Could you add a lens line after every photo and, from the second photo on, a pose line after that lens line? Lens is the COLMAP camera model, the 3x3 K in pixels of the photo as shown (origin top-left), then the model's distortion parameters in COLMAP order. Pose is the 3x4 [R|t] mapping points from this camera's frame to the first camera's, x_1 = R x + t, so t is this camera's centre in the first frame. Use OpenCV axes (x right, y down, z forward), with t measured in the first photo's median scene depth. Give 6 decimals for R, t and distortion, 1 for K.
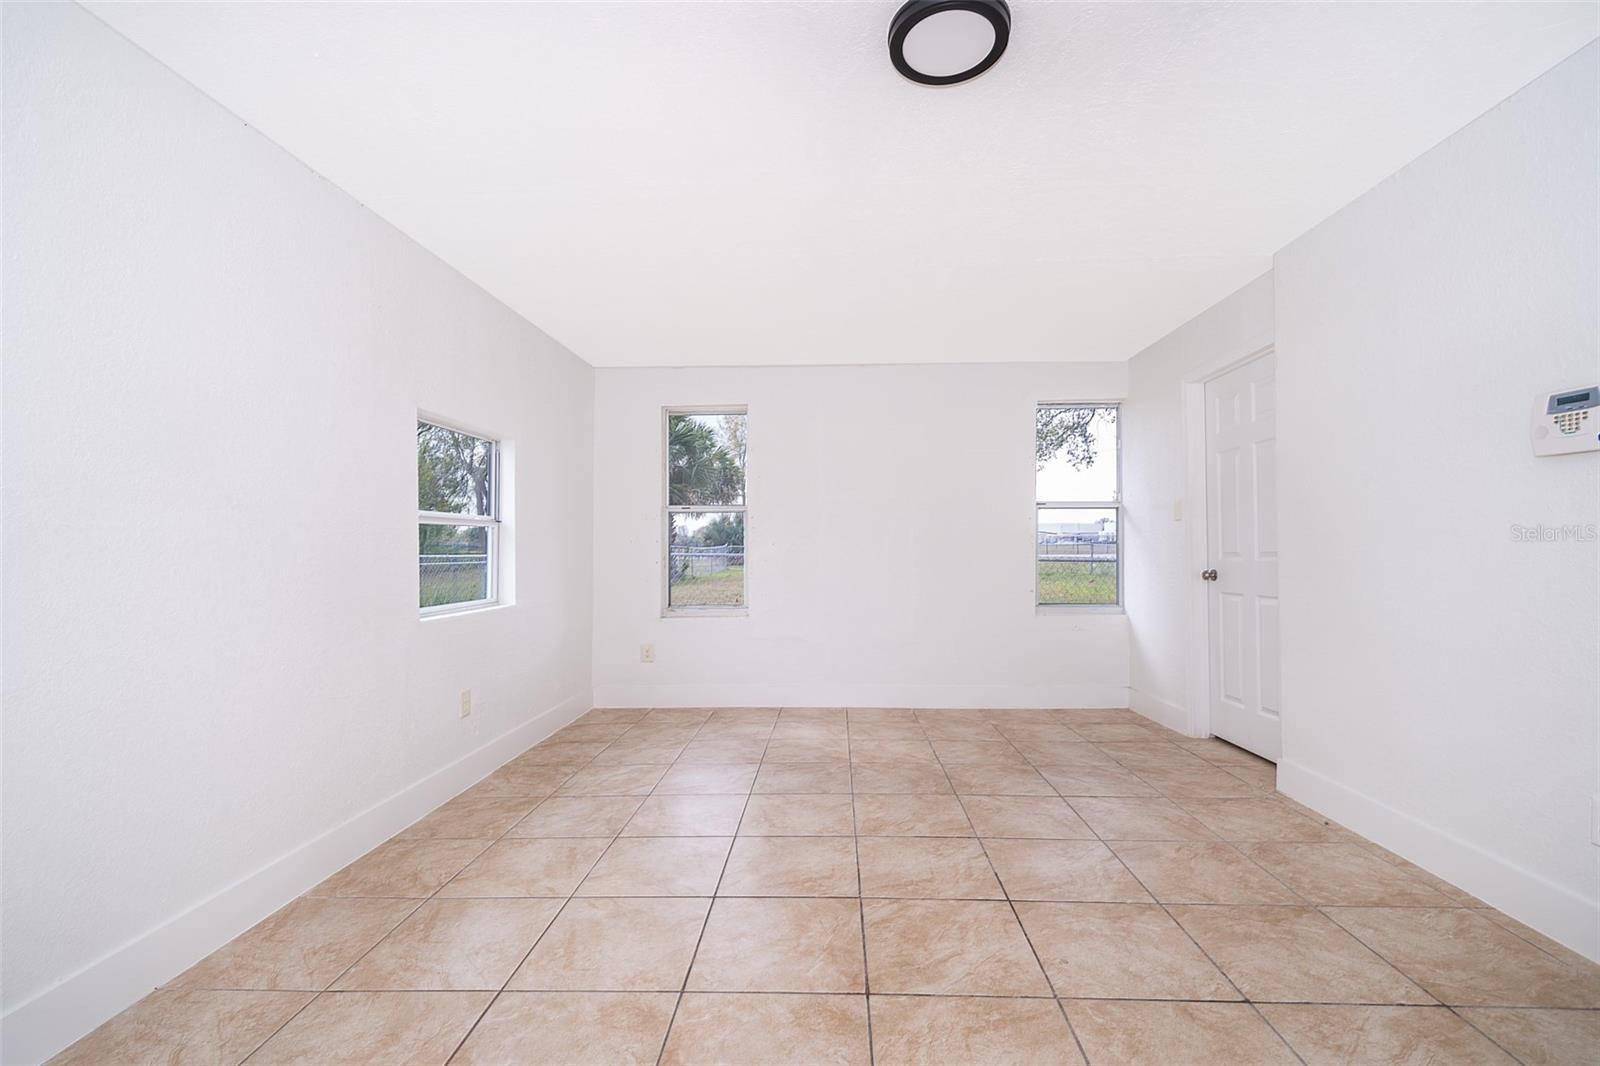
lens RADIAL K [[694.4, 0, 802.4], [0, 694.4, 533.4], [0, 0, 1]] dist [0.003668, 0.000375]
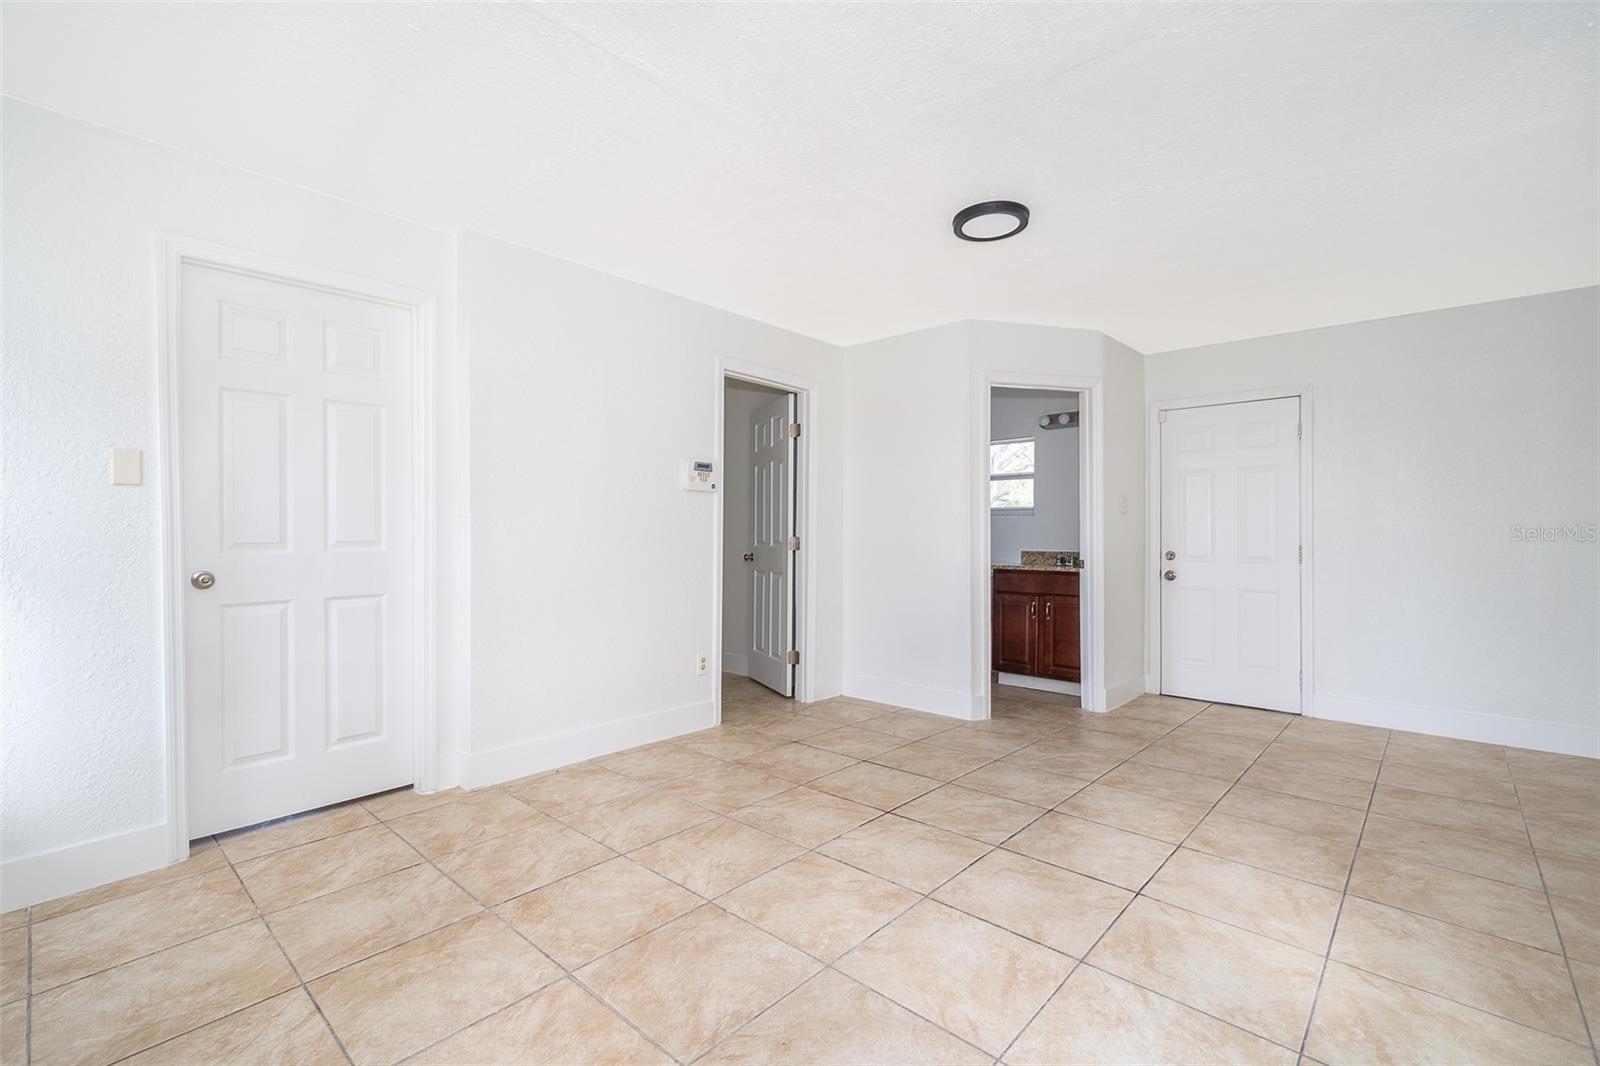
lens RADIAL K [[694.4, 0, 788.3], [0, 694.4, 548.9], [0, 0, 1]] dist [0.003668, 0.000375]
pose [[-0.759914, -0.007818, 0.649976, -0.326070], [-0.011746, 0.999930, -0.001705, 0.040061], [-0.649917, -0.008931, -0.759953, 1.754015]]
